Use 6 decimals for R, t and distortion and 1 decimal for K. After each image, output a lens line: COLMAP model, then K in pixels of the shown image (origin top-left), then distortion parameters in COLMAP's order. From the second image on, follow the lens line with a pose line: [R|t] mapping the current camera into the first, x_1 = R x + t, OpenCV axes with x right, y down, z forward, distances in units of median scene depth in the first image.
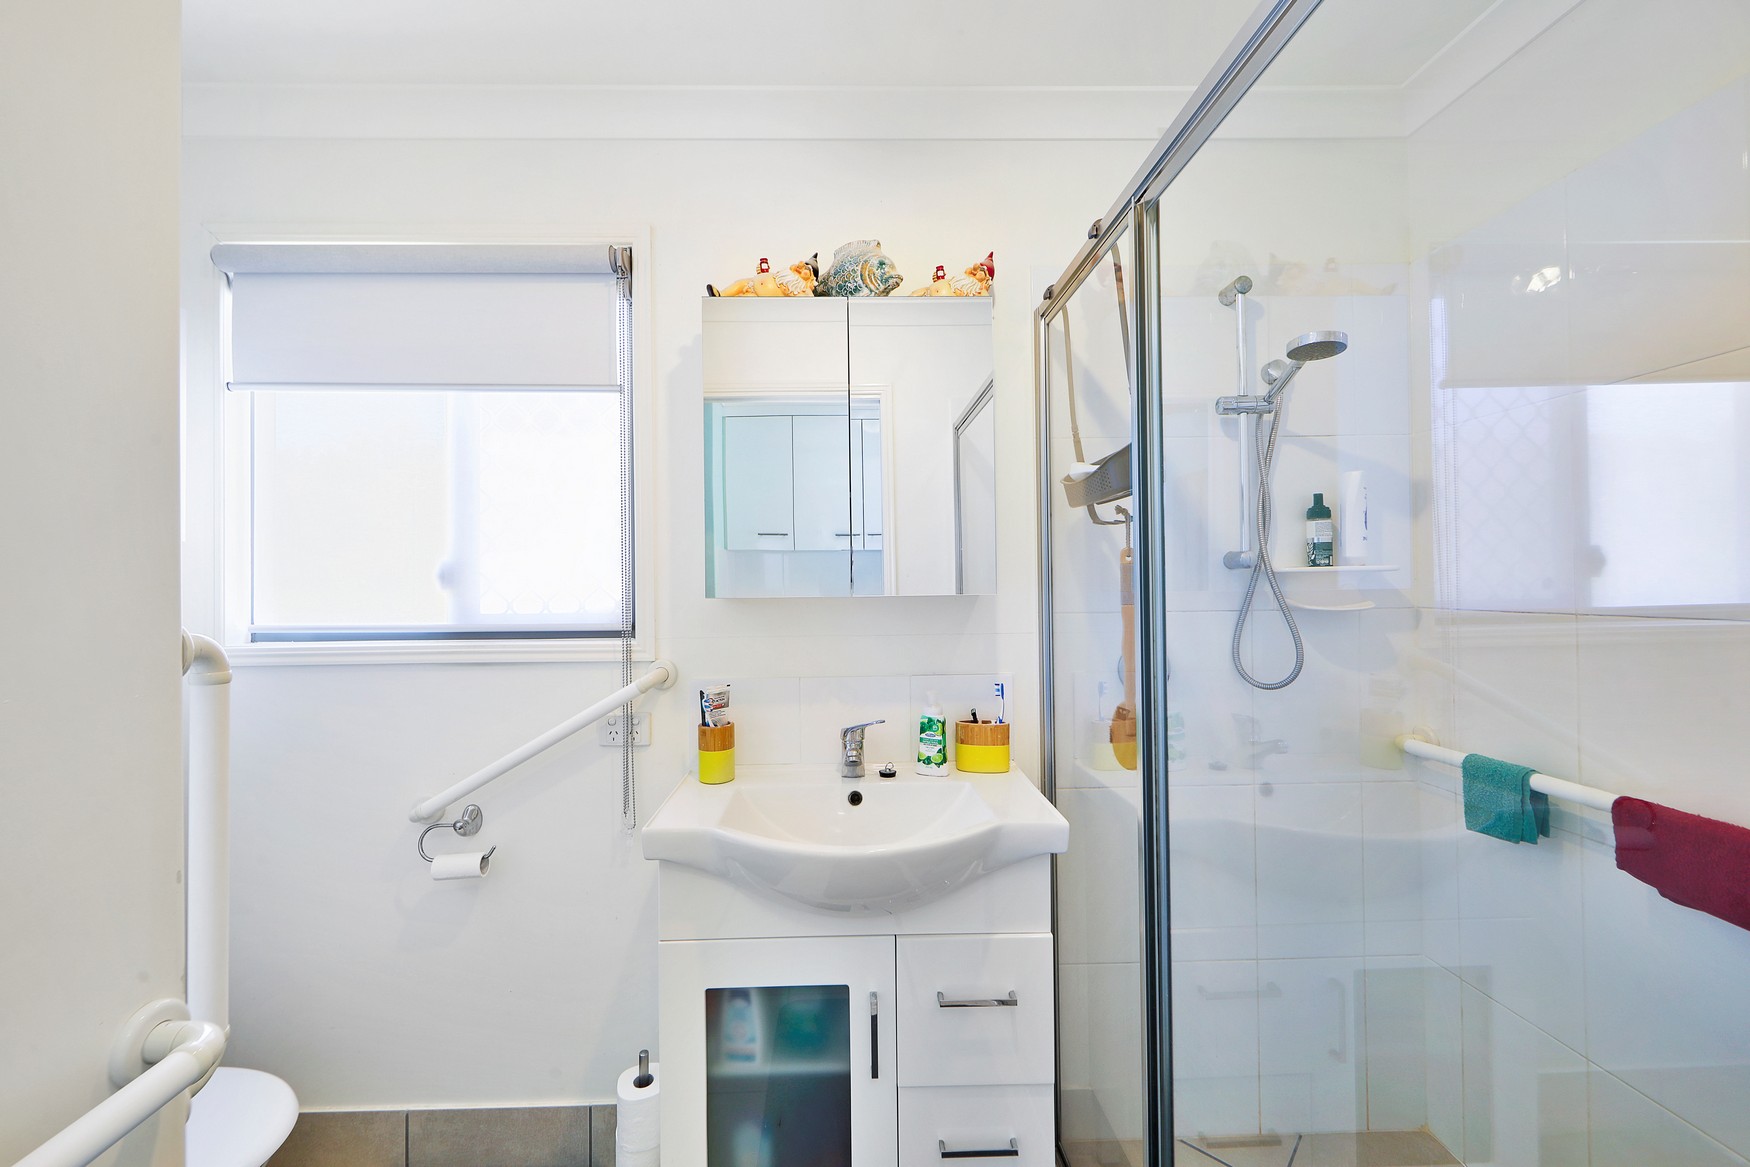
lens RADIAL K [[686.6, 0, 838.6], [0, 686.6, 574.3], [0, 0, 1]] dist [0.001942, 0.000161]
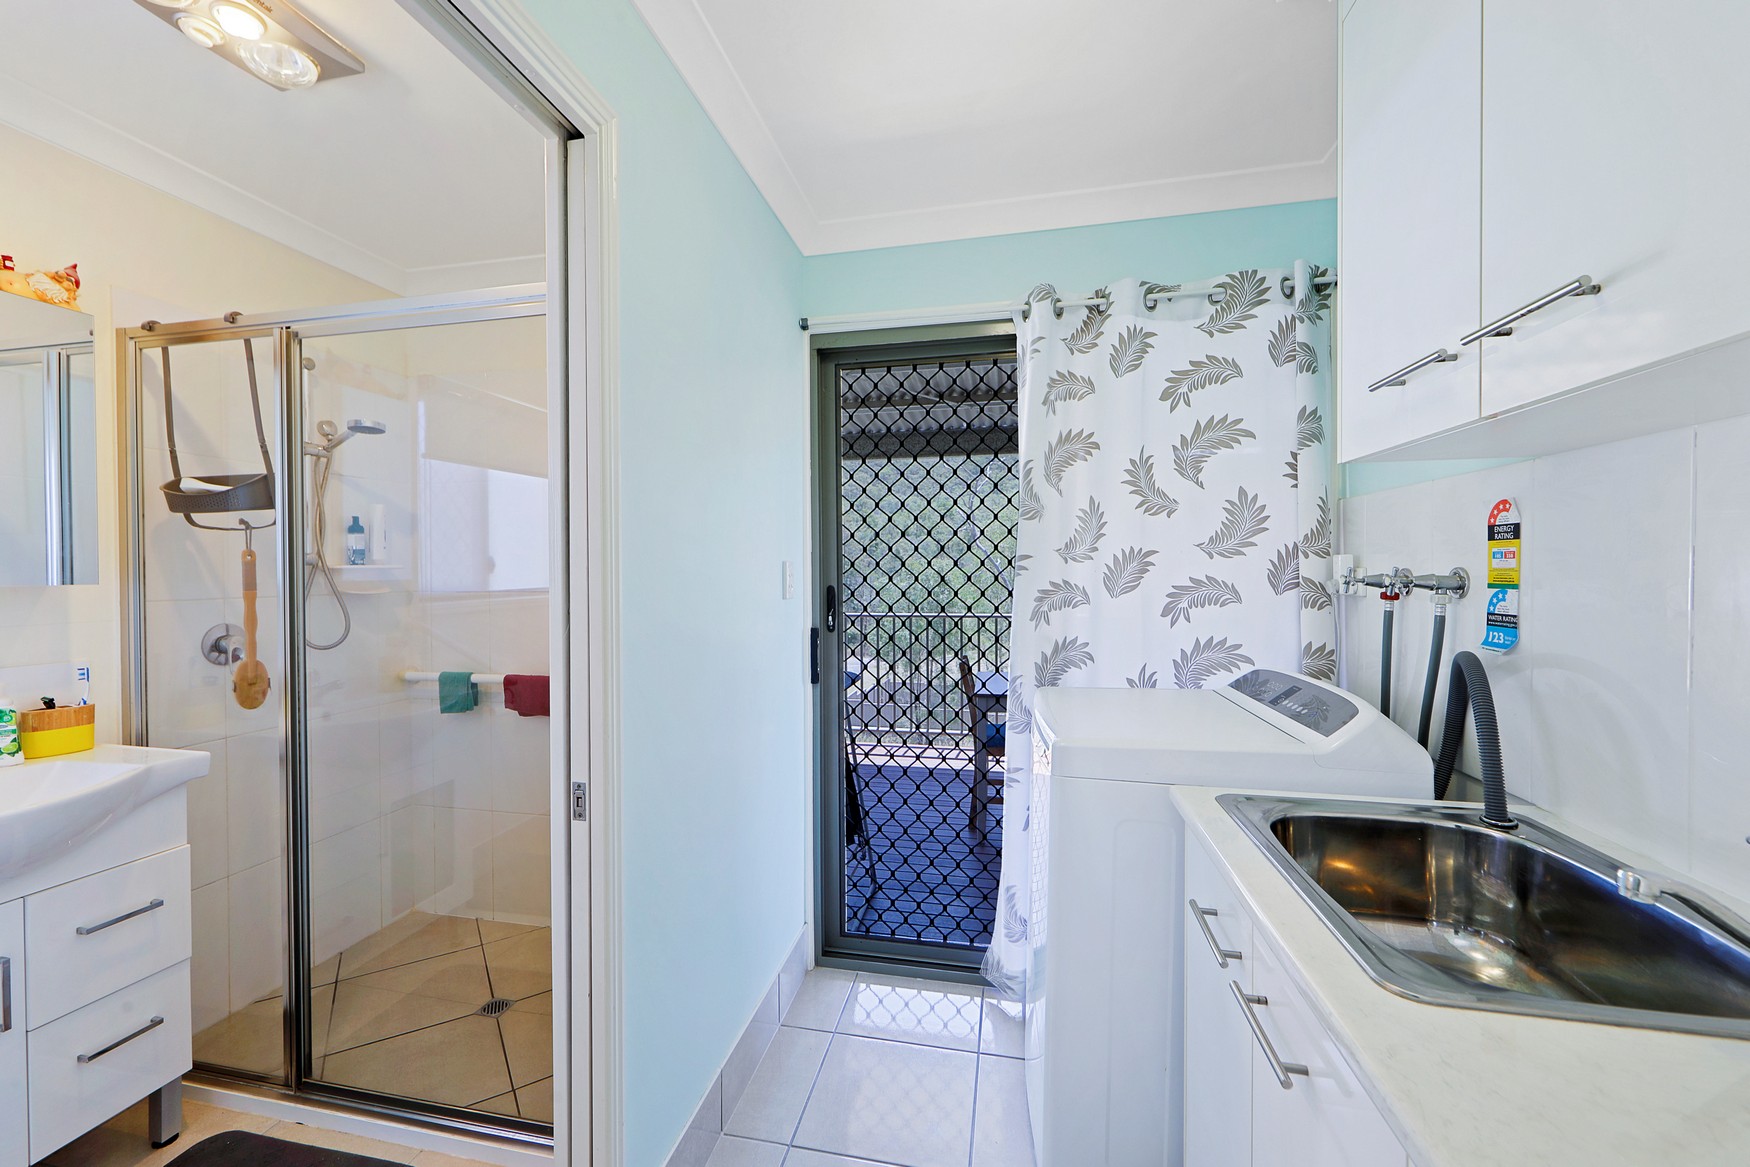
lens RADIAL K [[686.6, 0, 869.3], [0, 686.6, 580.9], [0, 0, 1]] dist [0.001942, 0.000161]
pose [[0.206291, -0.003373, 0.978485, -0.567763], [-0.009787, 0.999937, 0.005511, 0.004100], [-0.978442, -0.010713, 0.206245, -0.427981]]
